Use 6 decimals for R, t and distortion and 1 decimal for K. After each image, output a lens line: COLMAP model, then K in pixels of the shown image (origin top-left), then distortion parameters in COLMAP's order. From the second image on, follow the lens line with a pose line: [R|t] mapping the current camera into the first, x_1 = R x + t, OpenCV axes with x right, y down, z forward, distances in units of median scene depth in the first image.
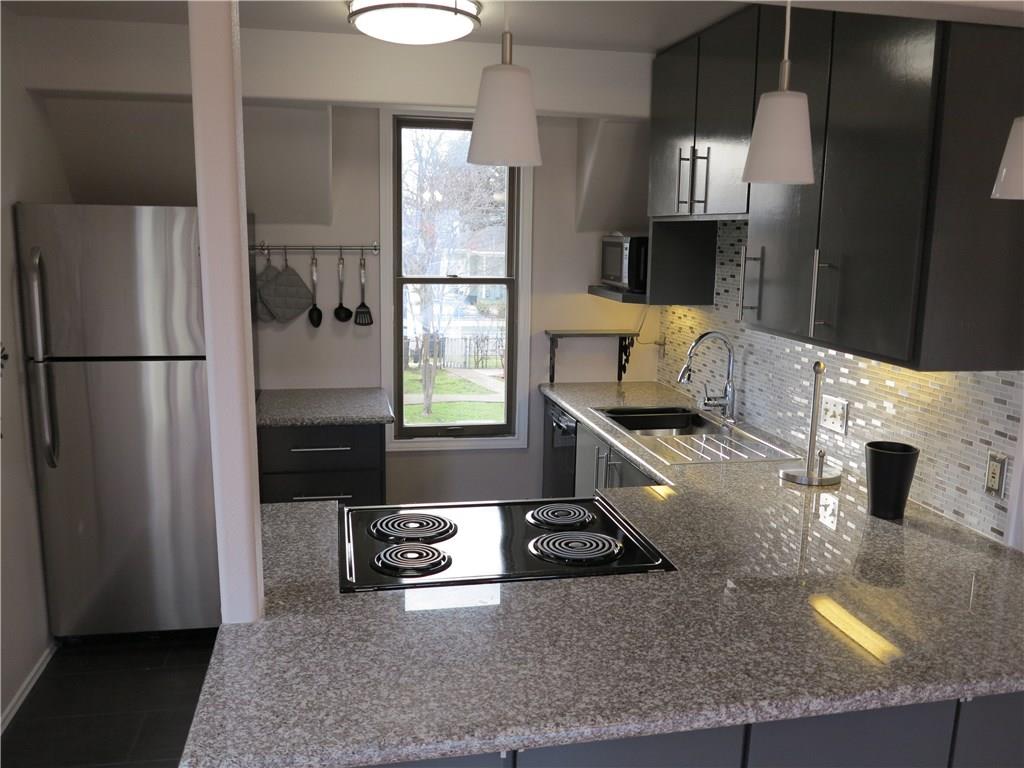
lens RADIAL K [[844.7, 0, 513.4], [0, 844.7, 388.3], [0, 0, 1]] dist [-0.072298, 0.010781]
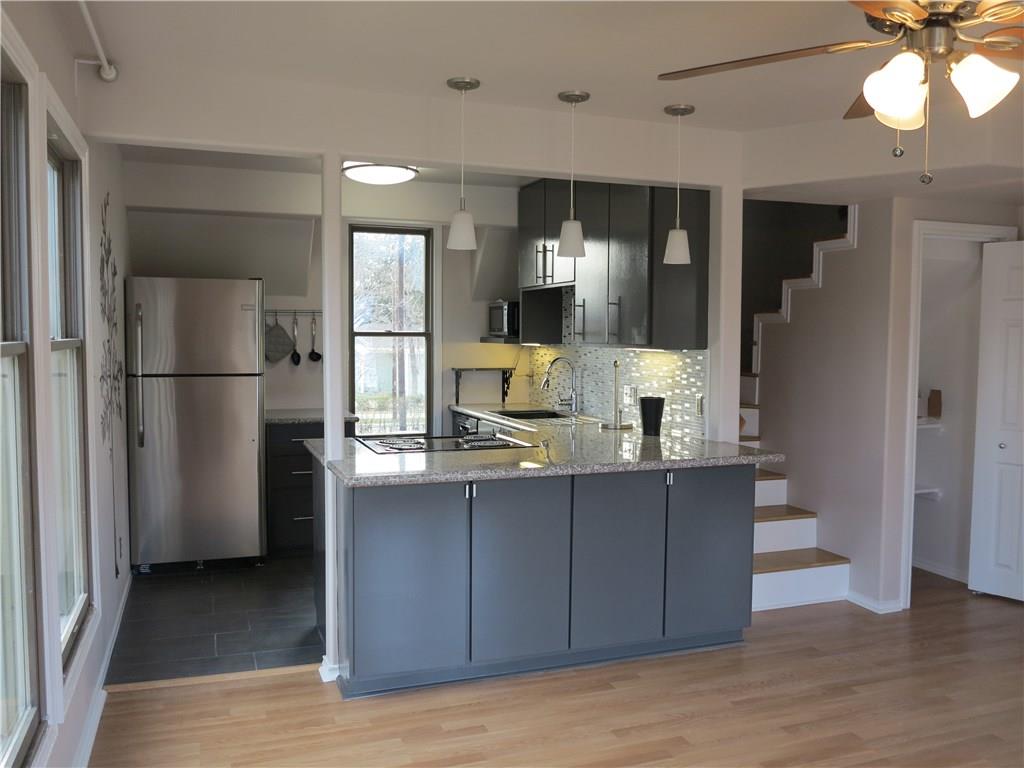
lens RADIAL K [[844.7, 0, 512.3], [0, 844.7, 382.1], [0, 0, 1]] dist [-0.072298, 0.010781]
pose [[0.988901, -0.019617, 0.147277, -0.084576], [0.037409, 0.992186, -0.119031, 0.151577], [-0.143791, 0.123220, 0.981907, -0.507683]]
